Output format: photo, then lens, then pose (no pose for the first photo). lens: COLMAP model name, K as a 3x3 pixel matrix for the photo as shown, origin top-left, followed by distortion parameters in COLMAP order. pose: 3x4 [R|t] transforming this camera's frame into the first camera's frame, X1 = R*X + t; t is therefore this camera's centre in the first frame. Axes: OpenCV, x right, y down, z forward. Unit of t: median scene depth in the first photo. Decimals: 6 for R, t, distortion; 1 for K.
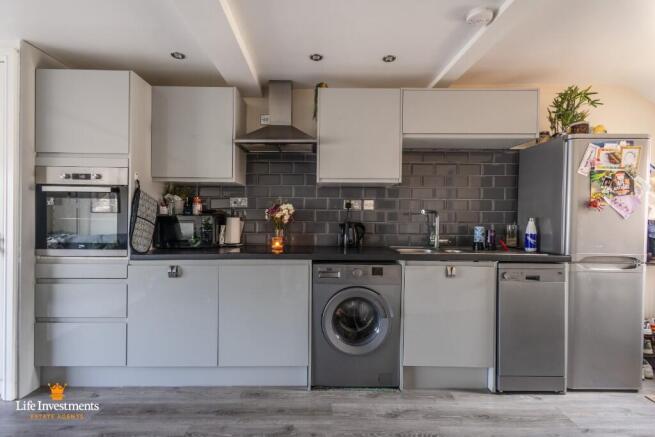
lens RADIAL K [[300.4, 0, 327.5], [0, 300.4, 218.5], [0, 0, 1]] dist [0.002723, -0.000133]
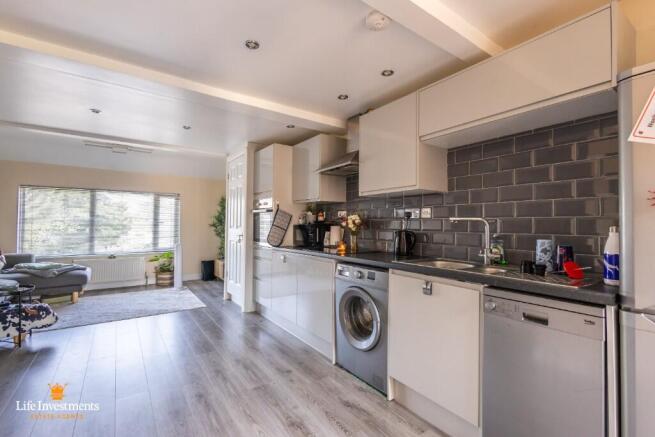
lens RADIAL K [[300.4, 0, 327.5], [0, 300.4, 218.5], [0, 0, 1]] dist [0.002723, -0.000133]
pose [[0.563749, -0.020433, -0.825693, 0.954153], [-0.010522, 0.999435, -0.031917, 0.007597], [0.825879, 0.026682, 0.563215, 0.259877]]
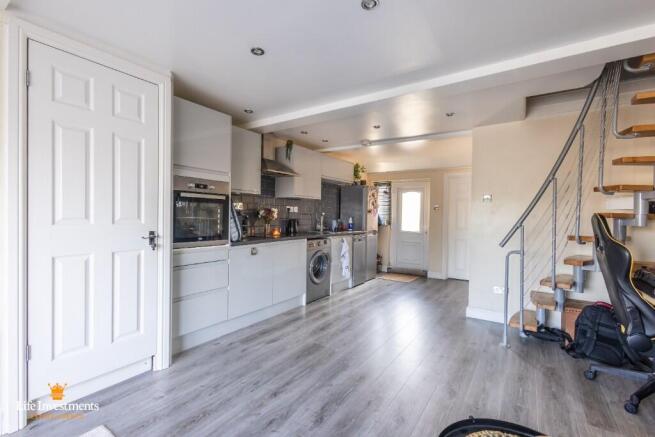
lens RADIAL K [[300.4, 0, 327.5], [0, 300.4, 218.5], [0, 0, 1]] dist [0.002723, -0.000133]
pose [[0.557409, -0.007062, 0.830208, -1.586114], [-0.003263, 0.999937, 0.010697, -0.013598], [-0.830232, -0.008672, 0.557351, -0.197387]]
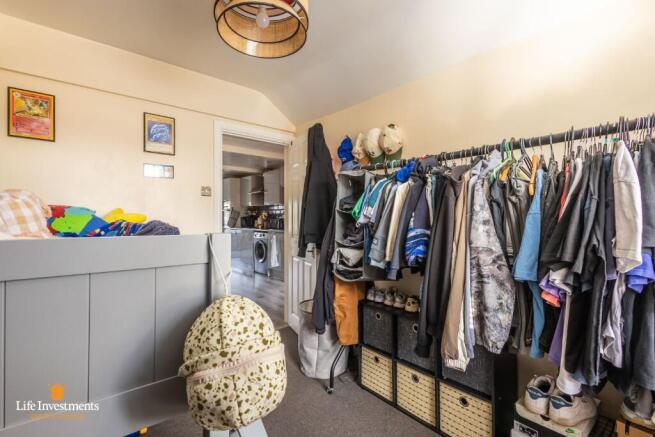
lens RADIAL K [[300.4, 0, 327.5], [0, 300.4, 218.5], [0, 0, 1]] dist [0.002723, -0.000133]
pose [[0.627869, -0.006029, -0.778296, 2.843216], [0.000968, 0.999975, -0.006965, 0.035012], [0.778319, 0.003620, 0.627859, -0.363798]]
